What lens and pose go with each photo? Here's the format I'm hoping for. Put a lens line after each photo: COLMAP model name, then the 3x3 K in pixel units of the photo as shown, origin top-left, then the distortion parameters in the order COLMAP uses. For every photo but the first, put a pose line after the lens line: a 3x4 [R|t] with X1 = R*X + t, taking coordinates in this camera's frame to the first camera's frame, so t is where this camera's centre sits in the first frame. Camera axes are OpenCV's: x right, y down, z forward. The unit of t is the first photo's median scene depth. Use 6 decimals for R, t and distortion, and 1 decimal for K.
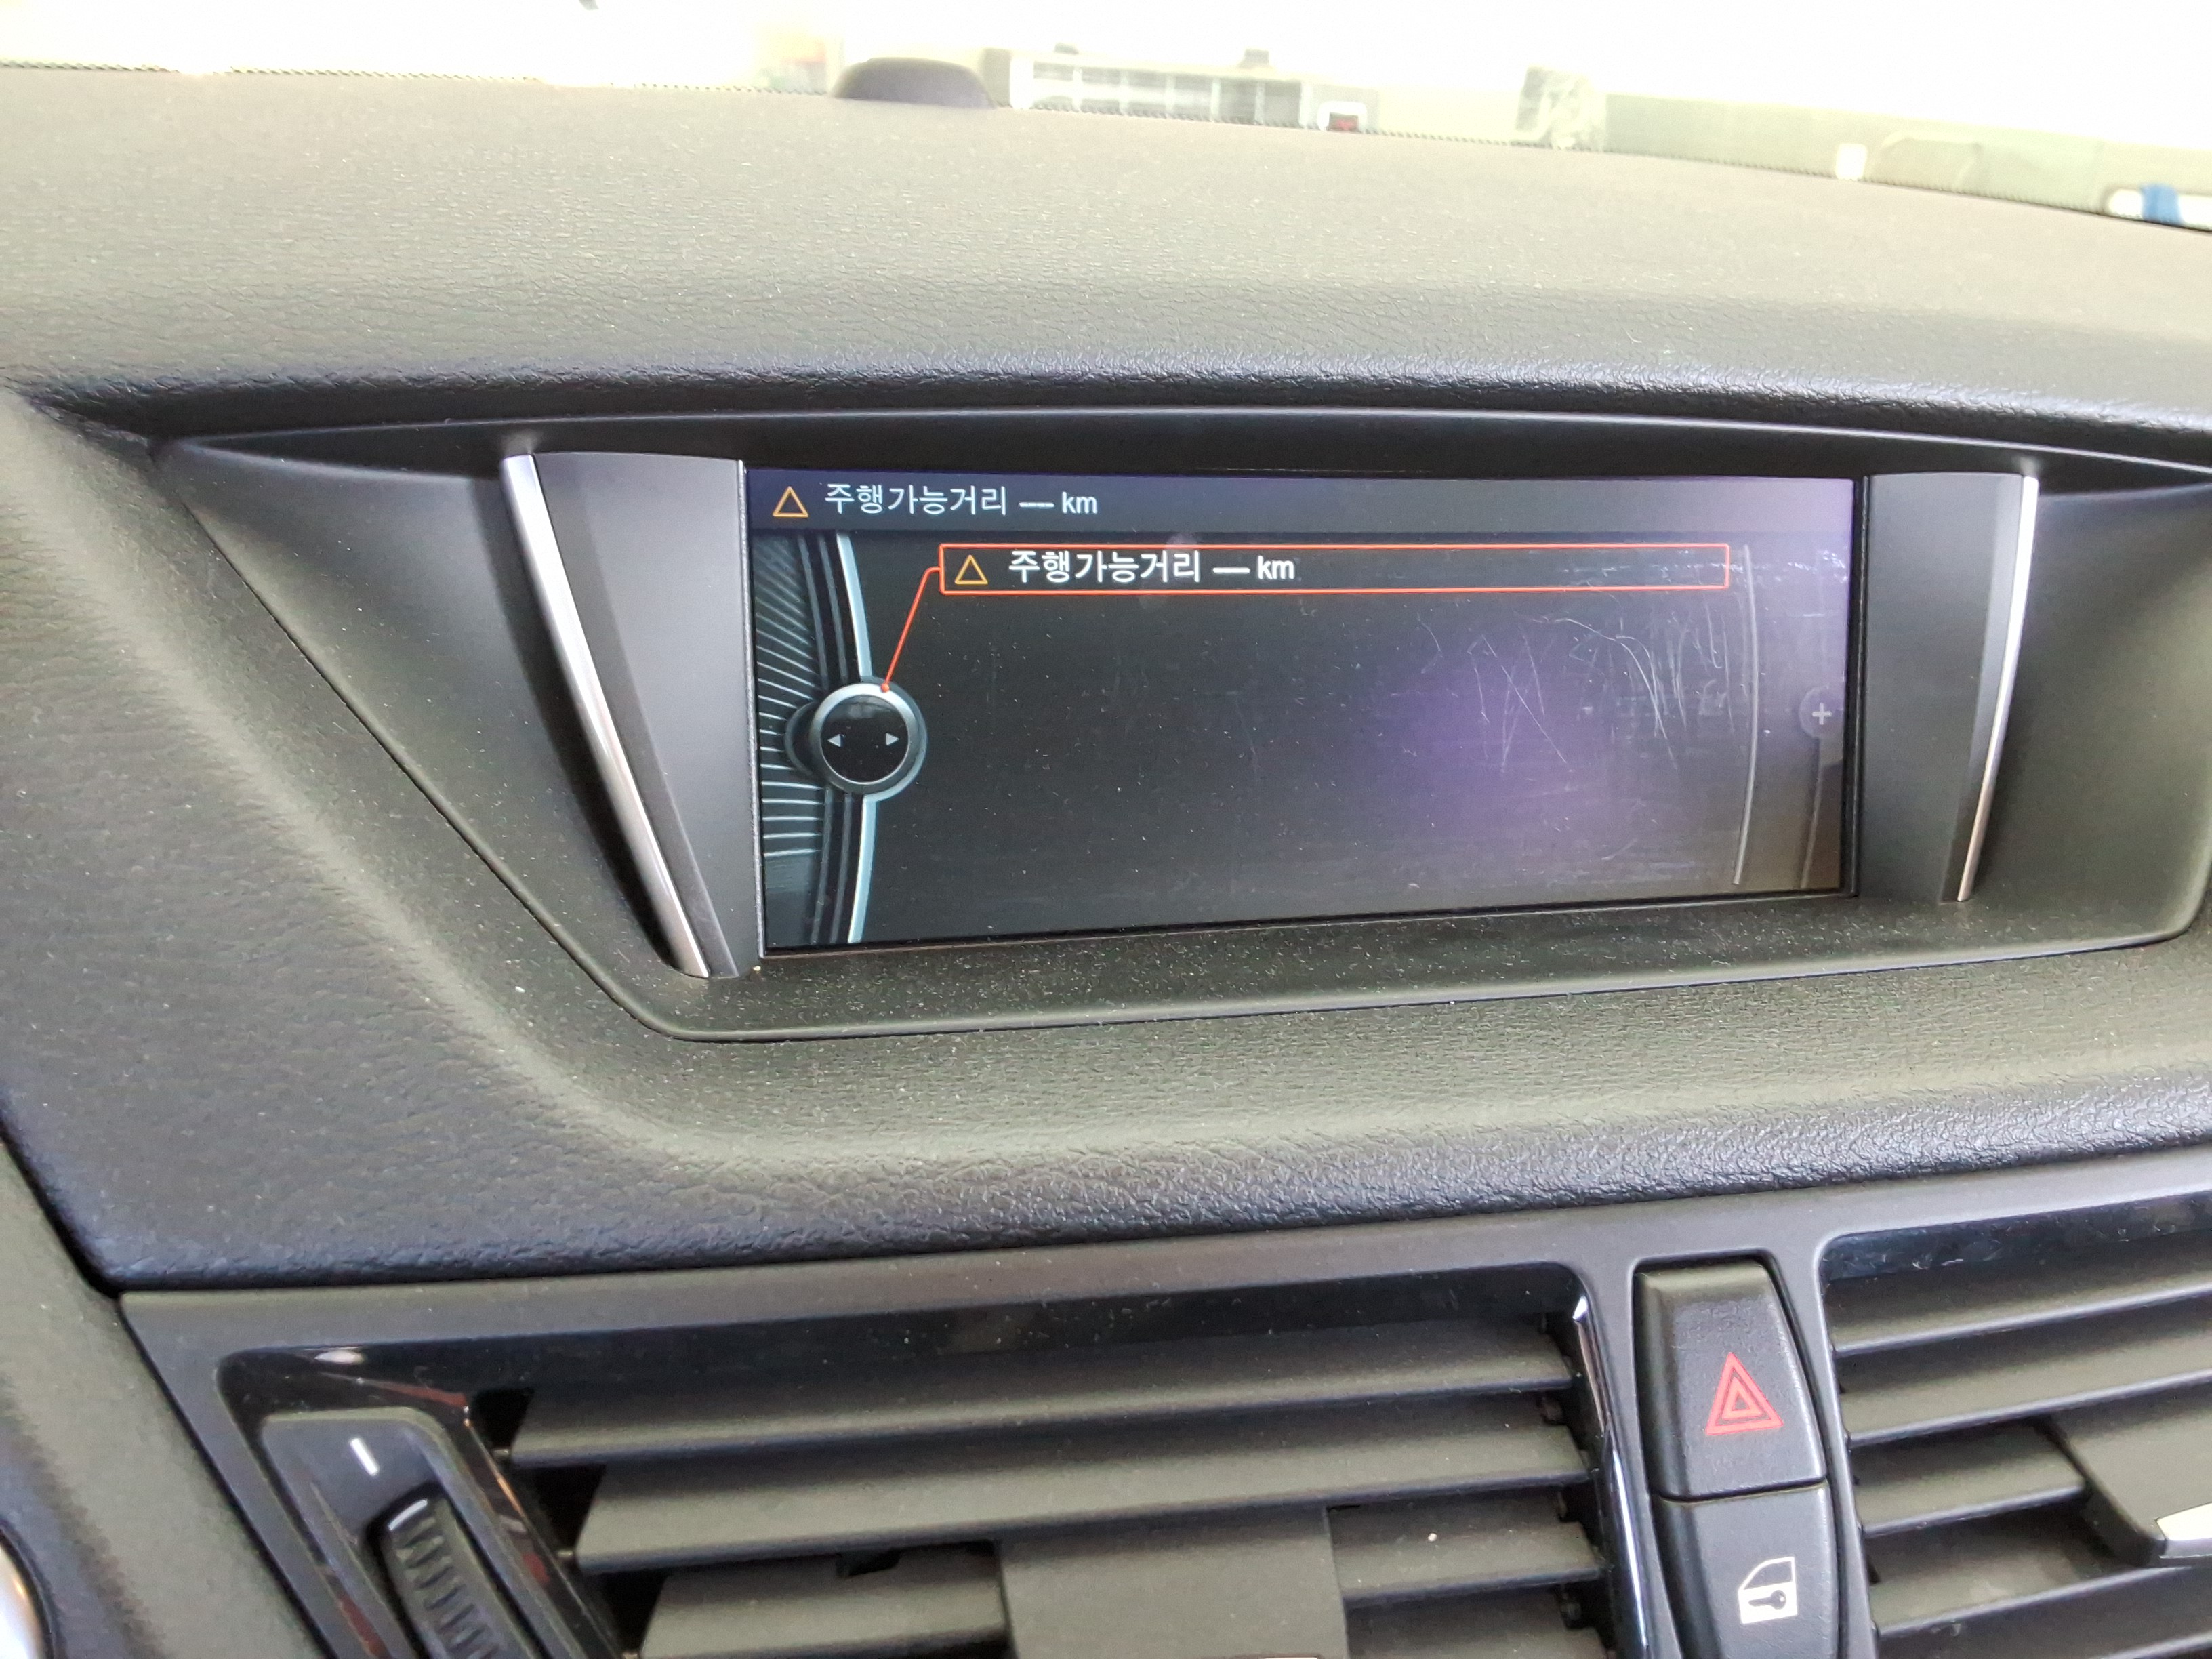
lens RADIAL K [[1774.6, 0, 1121.3], [0, 1774.6, 832.4], [0, 0, 1]] dist [0.054001, -0.049332]
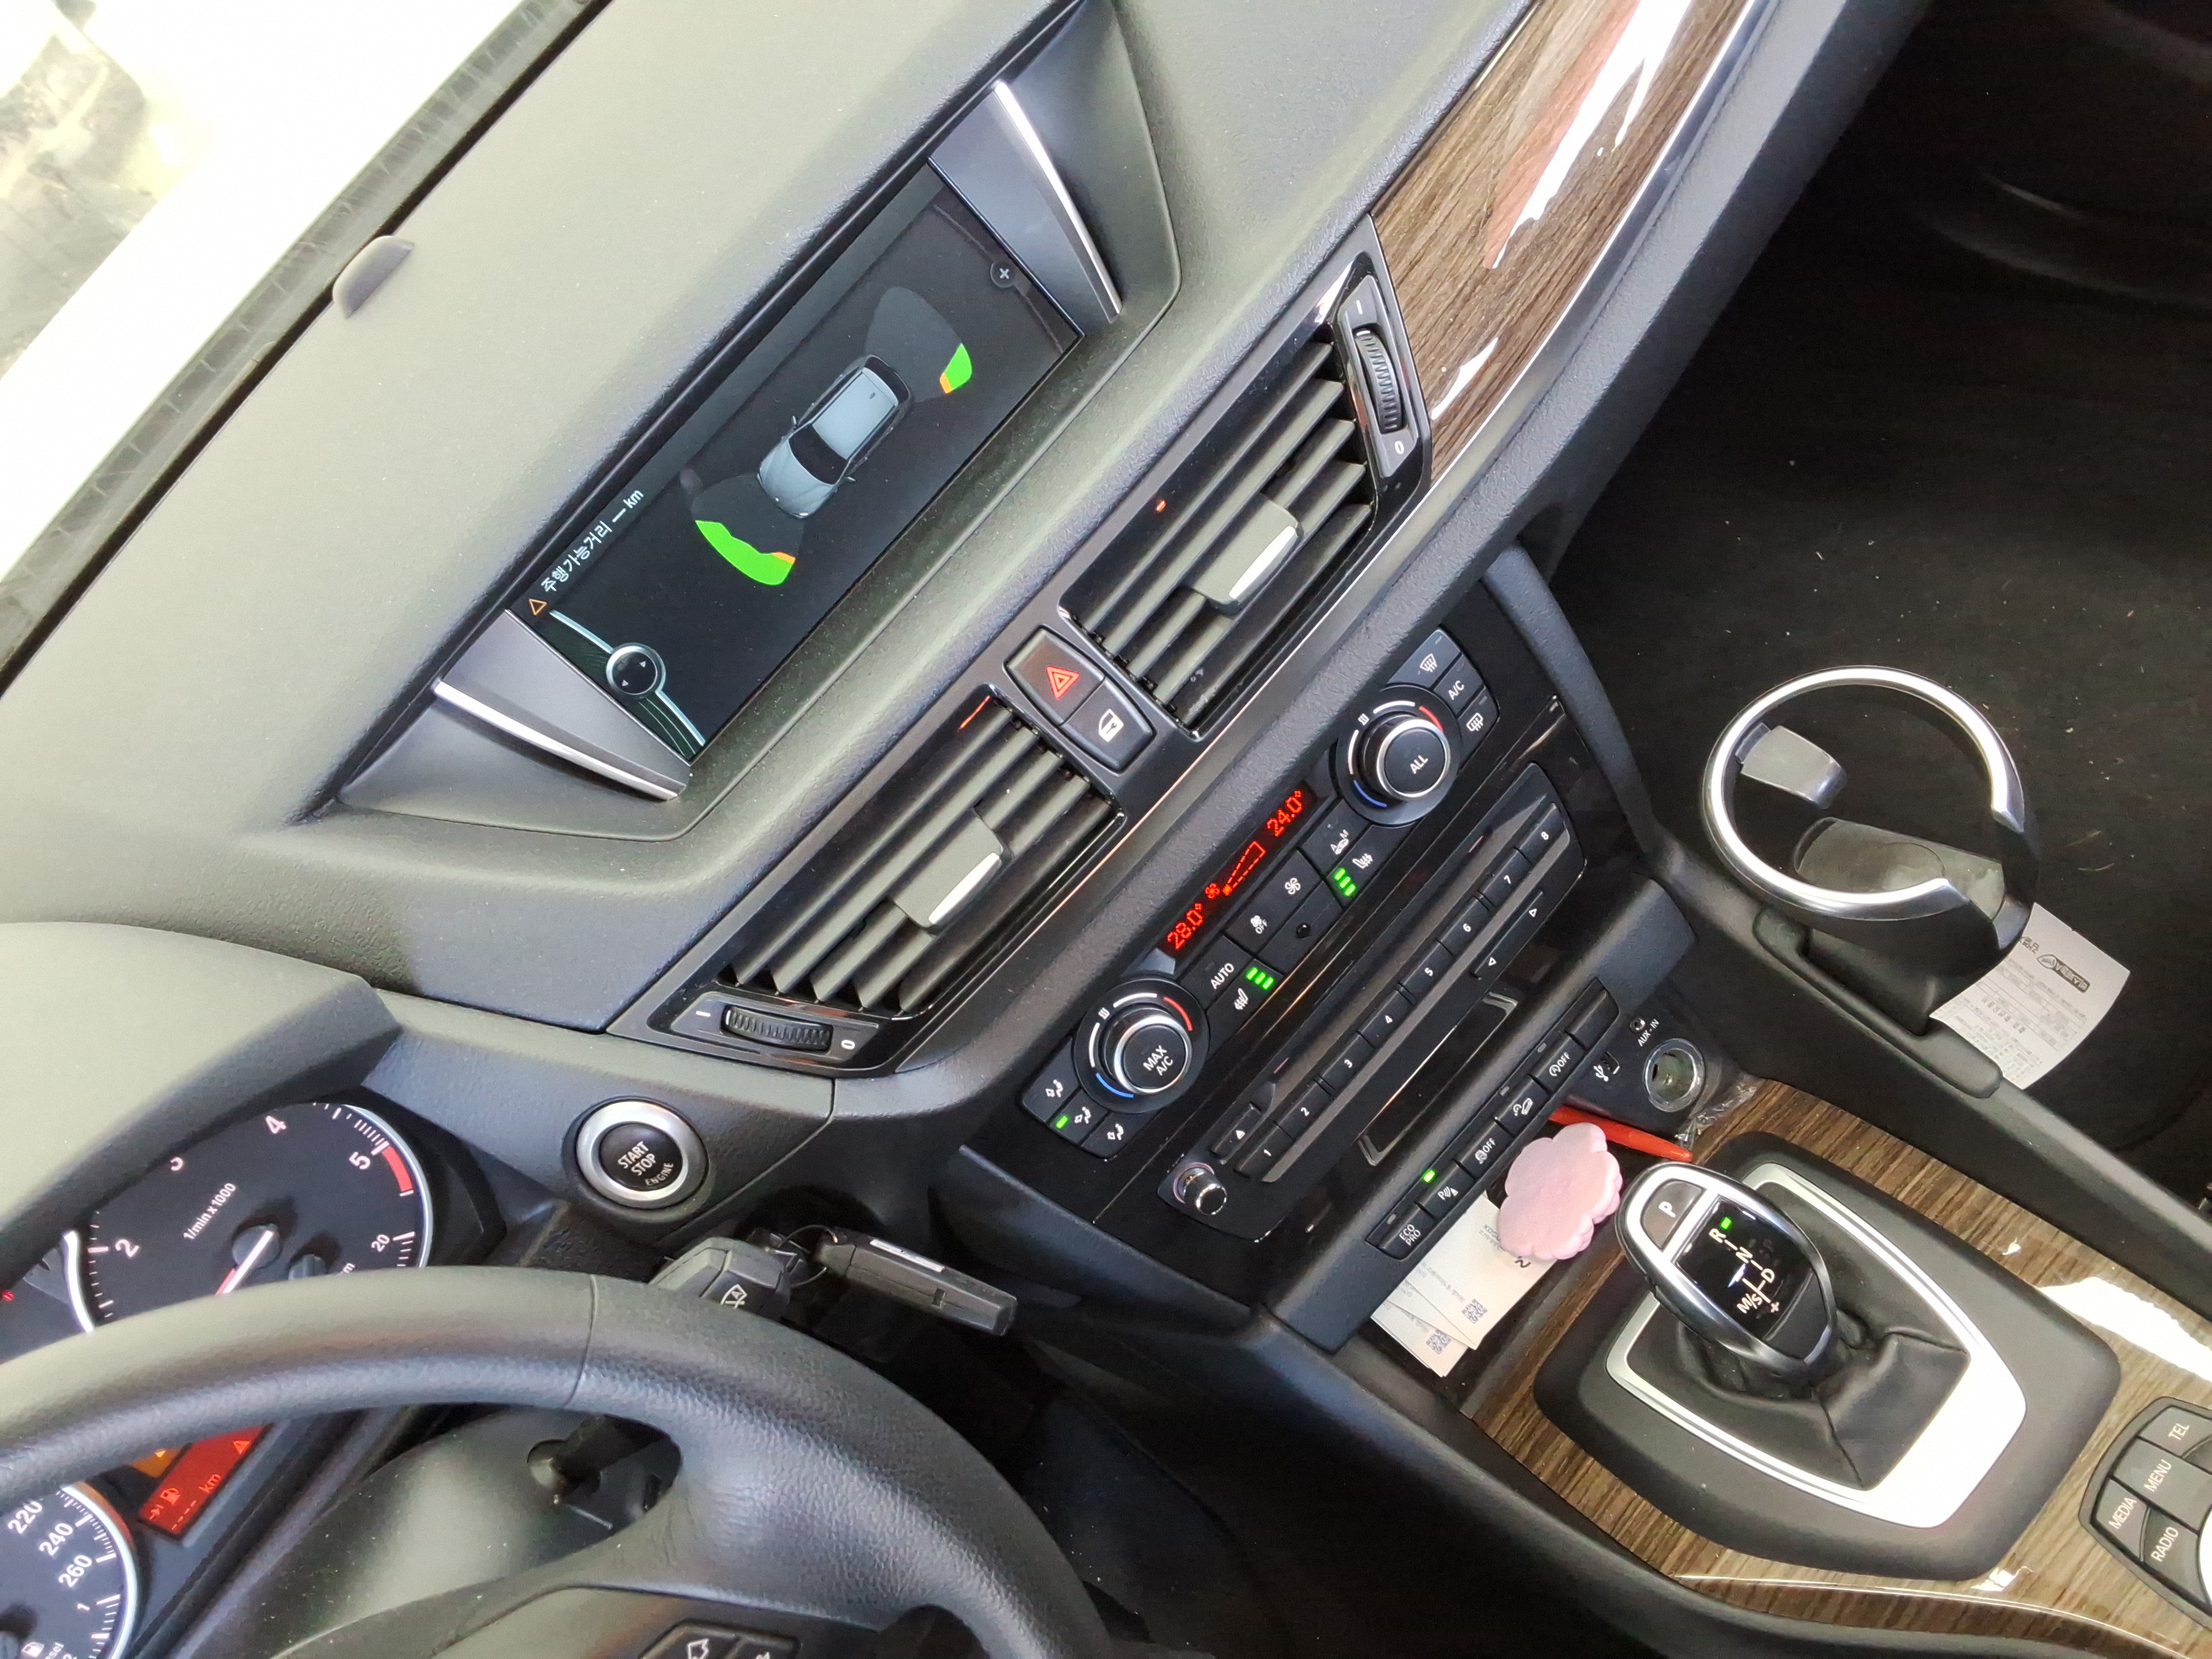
lens RADIAL K [[1774.6, 0, 1099.6], [0, 1774.6, 826.9], [0, 0, 1]] dist [0.054001, -0.049332]
pose [[0.744430, -0.643873, -0.176783, 0.653807], [0.662189, 0.677990, 0.319117, -0.308396], [-0.085614, -0.354624, 0.931081, -1.406335]]
